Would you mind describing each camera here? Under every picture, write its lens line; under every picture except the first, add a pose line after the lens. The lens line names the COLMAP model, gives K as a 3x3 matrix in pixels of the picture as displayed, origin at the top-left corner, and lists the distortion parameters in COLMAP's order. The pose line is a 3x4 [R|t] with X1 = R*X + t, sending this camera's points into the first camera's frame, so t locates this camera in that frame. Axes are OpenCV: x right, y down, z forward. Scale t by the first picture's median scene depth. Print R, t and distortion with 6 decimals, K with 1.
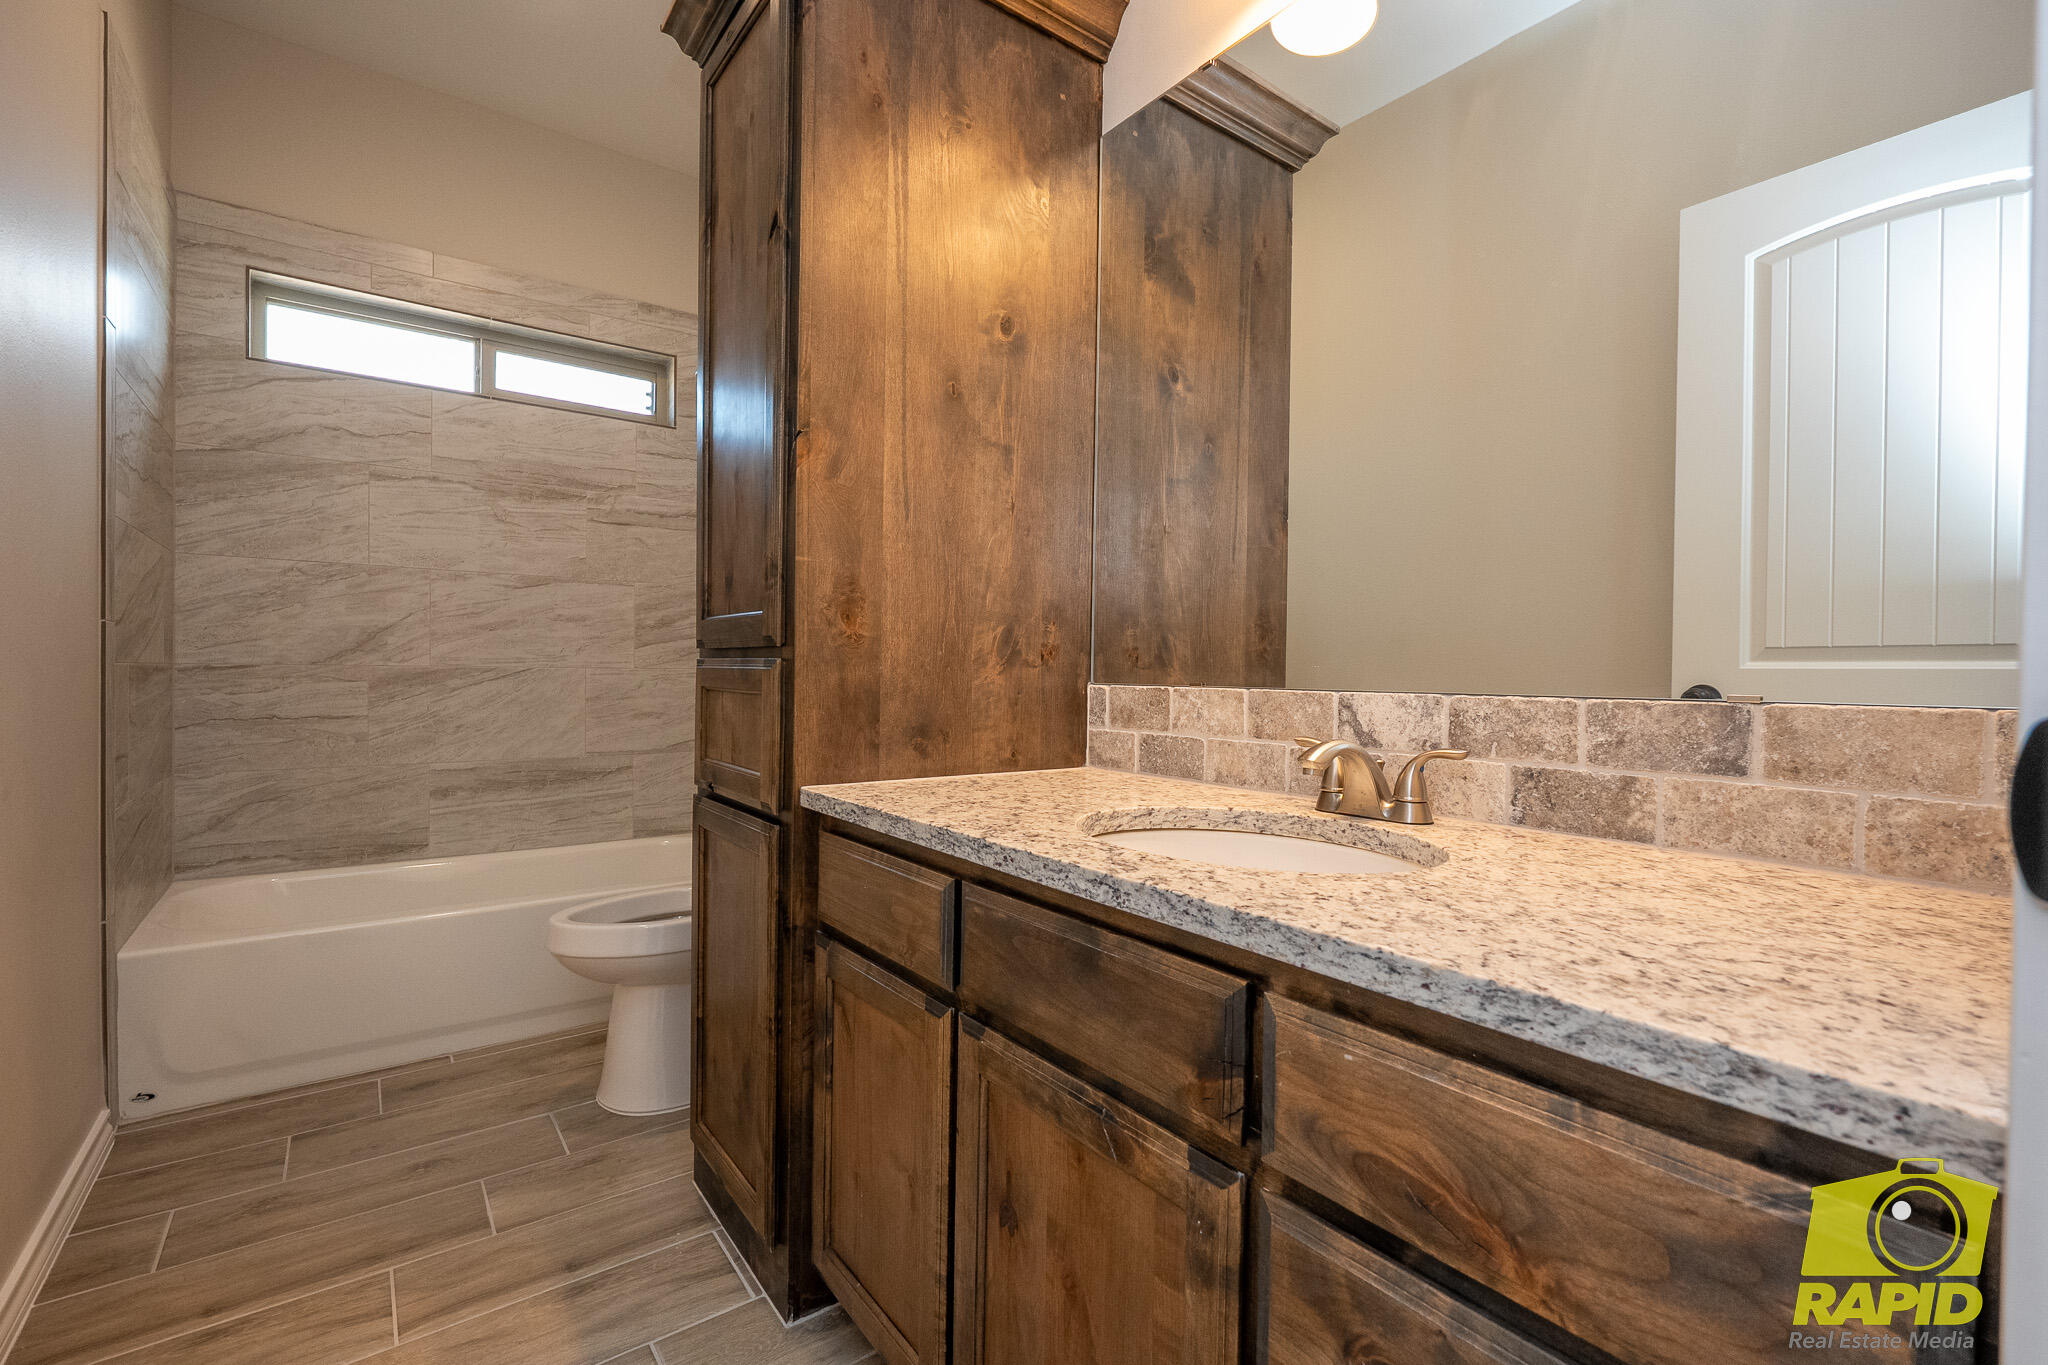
lens RADIAL K [[896.0, 0, 1017.8], [0, 896.0, 680.4], [0, 0, 1]] dist [-0.004230, 0.000323]
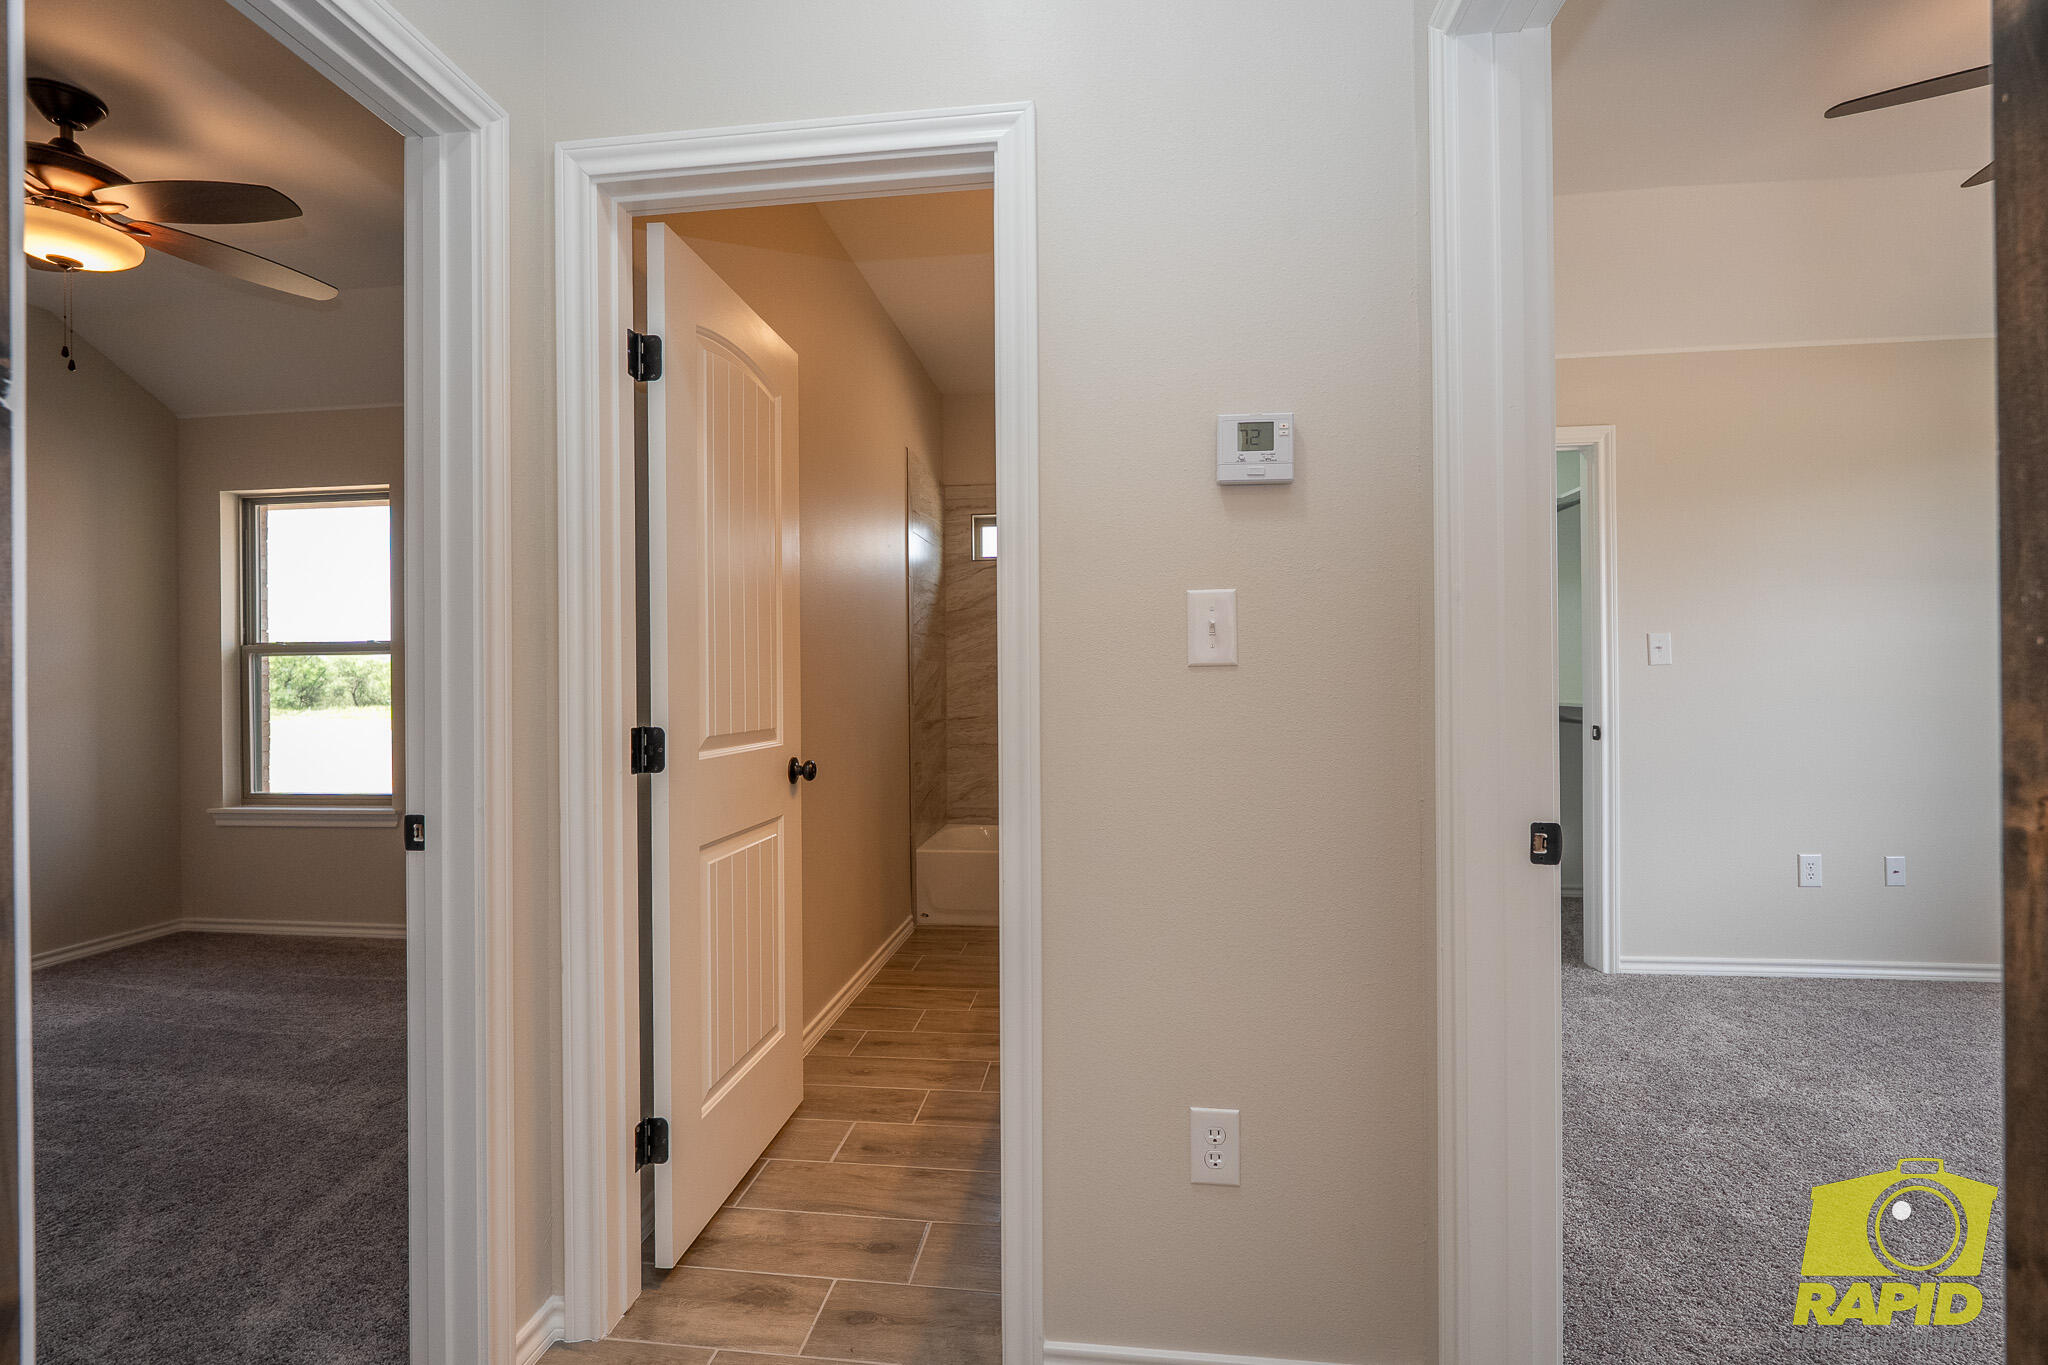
lens RADIAL K [[896.0, 0, 1026.5], [0, 896.0, 683.8], [0, 0, 1]] dist [-0.004230, 0.000323]
pose [[0.728850, -0.014657, -0.684517, 0.606806], [0.006298, 0.999872, -0.014703, -0.064336], [0.684645, 0.006405, 0.728849, -0.377538]]
